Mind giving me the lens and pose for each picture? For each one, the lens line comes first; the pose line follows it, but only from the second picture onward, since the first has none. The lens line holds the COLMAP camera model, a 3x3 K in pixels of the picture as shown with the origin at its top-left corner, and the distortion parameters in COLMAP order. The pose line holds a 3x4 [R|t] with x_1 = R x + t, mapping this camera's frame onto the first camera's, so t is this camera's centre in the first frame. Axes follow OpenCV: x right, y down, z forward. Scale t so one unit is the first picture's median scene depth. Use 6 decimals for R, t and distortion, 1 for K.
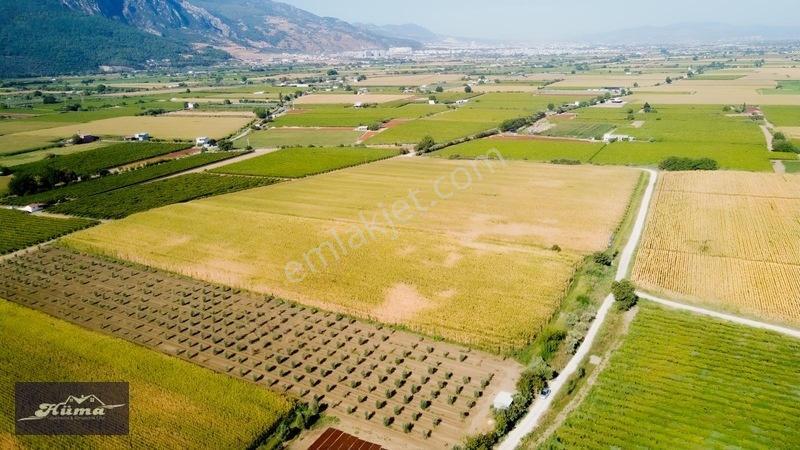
lens RADIAL K [[615.7, 0, 400.0], [0, 615.7, 225.0], [0, 0, 1]] dist [-0.005978, 0.036993]
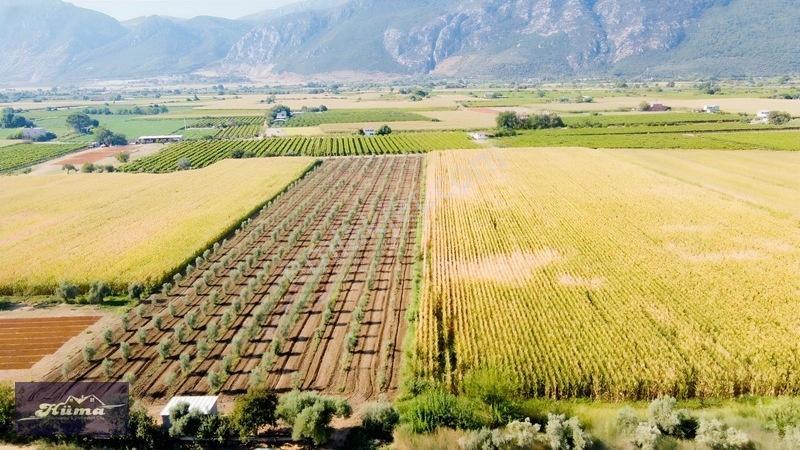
lens RADIAL K [[615.7, 0, 400.0], [0, 615.7, 225.0], [0, 0, 1]] dist [-0.005978, 0.036993]
pose [[0.474543, 0.224147, -0.851215, 0.309095], [-0.240072, 0.963330, 0.119832, 0.030338], [0.846862, 0.147488, 0.510953, 0.448946]]
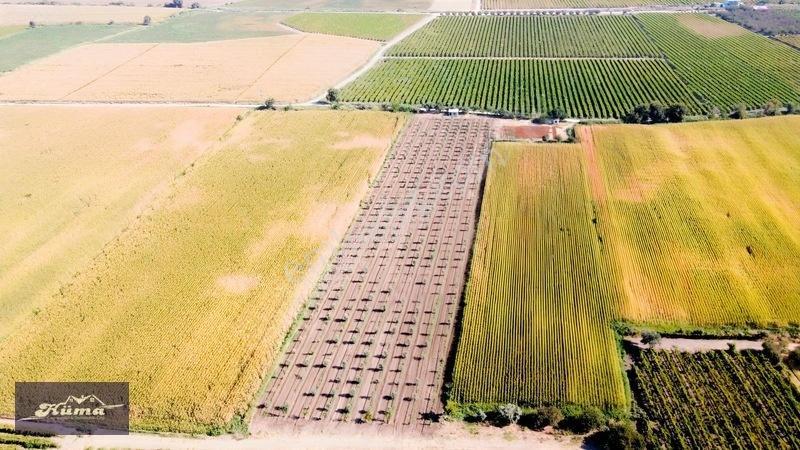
lens RADIAL K [[615.7, 0, 400.0], [0, 615.7, 225.0], [0, 0, 1]] dist [-0.005978, 0.036993]
pose [[-0.345854, -0.424947, 0.836544, -0.955379], [0.296228, 0.796513, 0.527082, -0.332751], [-0.890300, 0.430101, -0.149596, 0.871399]]
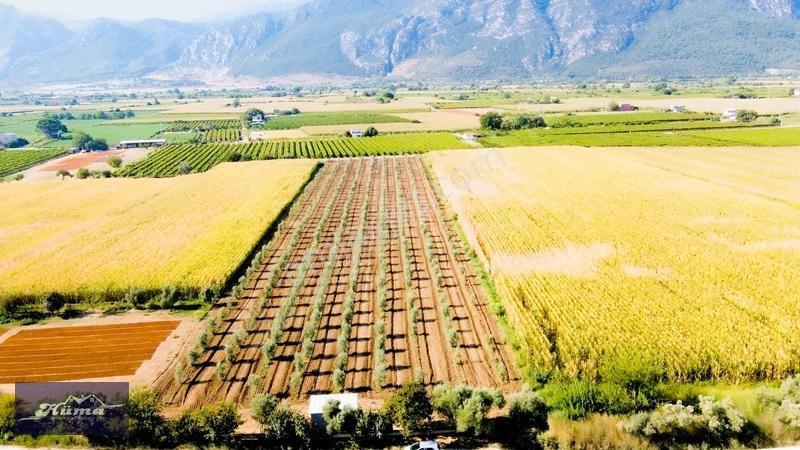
lens RADIAL K [[615.7, 0, 400.0], [0, 615.7, 225.0], [0, 0, 1]] dist [-0.005978, 0.036993]
pose [[0.538101, 0.209328, -0.816473, 0.277070], [-0.226461, 0.968958, 0.099172, 0.049416], [0.811888, 0.131535, 0.568803, 0.389596]]
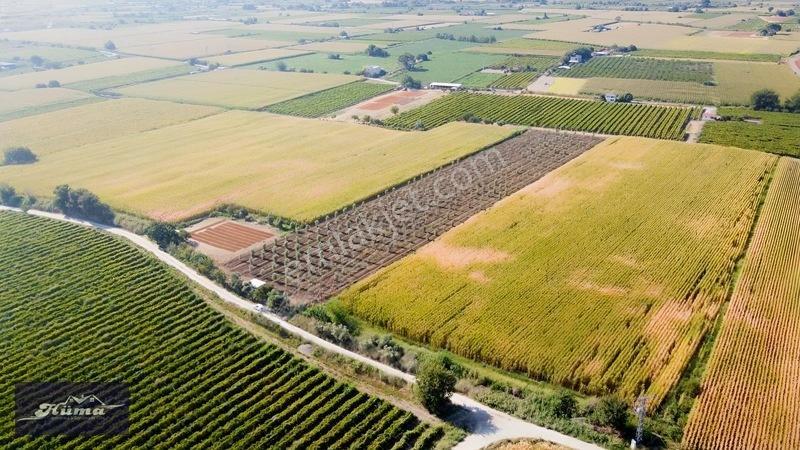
lens RADIAL K [[615.7, 0, 400.0], [0, 615.7, 225.0], [0, 0, 1]] dist [-0.005978, 0.036993]
pose [[-0.111779, 0.406311, -0.906872, 0.622390], [-0.258060, 0.869414, 0.421336, -0.214757], [0.959641, 0.281124, 0.007671, 0.632915]]
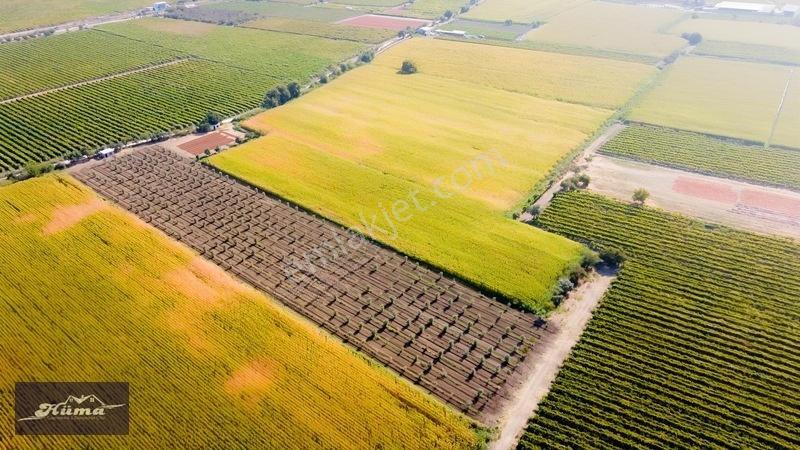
lens RADIAL K [[615.7, 0, 400.0], [0, 615.7, 225.0], [0, 0, 1]] dist [-0.005978, 0.036993]
pose [[-0.985209, -0.052145, 0.163227, -0.558202], [0.079061, 0.706793, 0.702989, -0.442299], [-0.152025, 0.705496, -0.692217, 1.221698]]
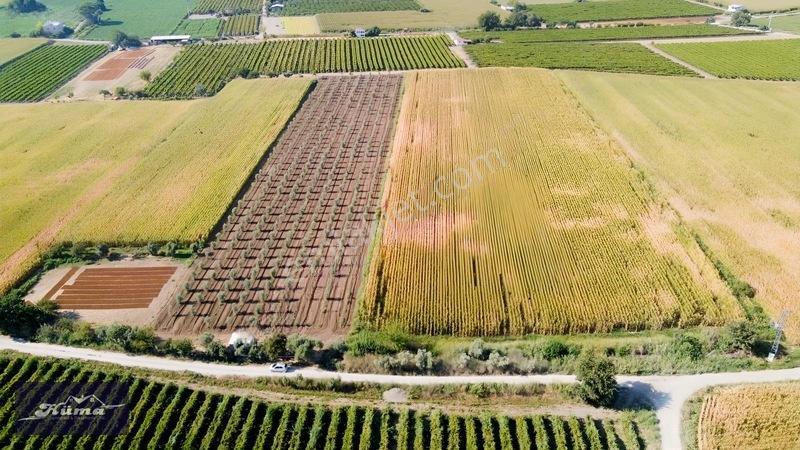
lens RADIAL K [[615.7, 0, 400.0], [0, 615.7, 225.0], [0, 0, 1]] dist [-0.005978, 0.036993]
pose [[0.465990, 0.437947, -0.768802, 0.460682], [-0.248288, 0.898721, 0.361461, -0.129565], [0.849239, 0.022447, 0.527532, 0.365648]]
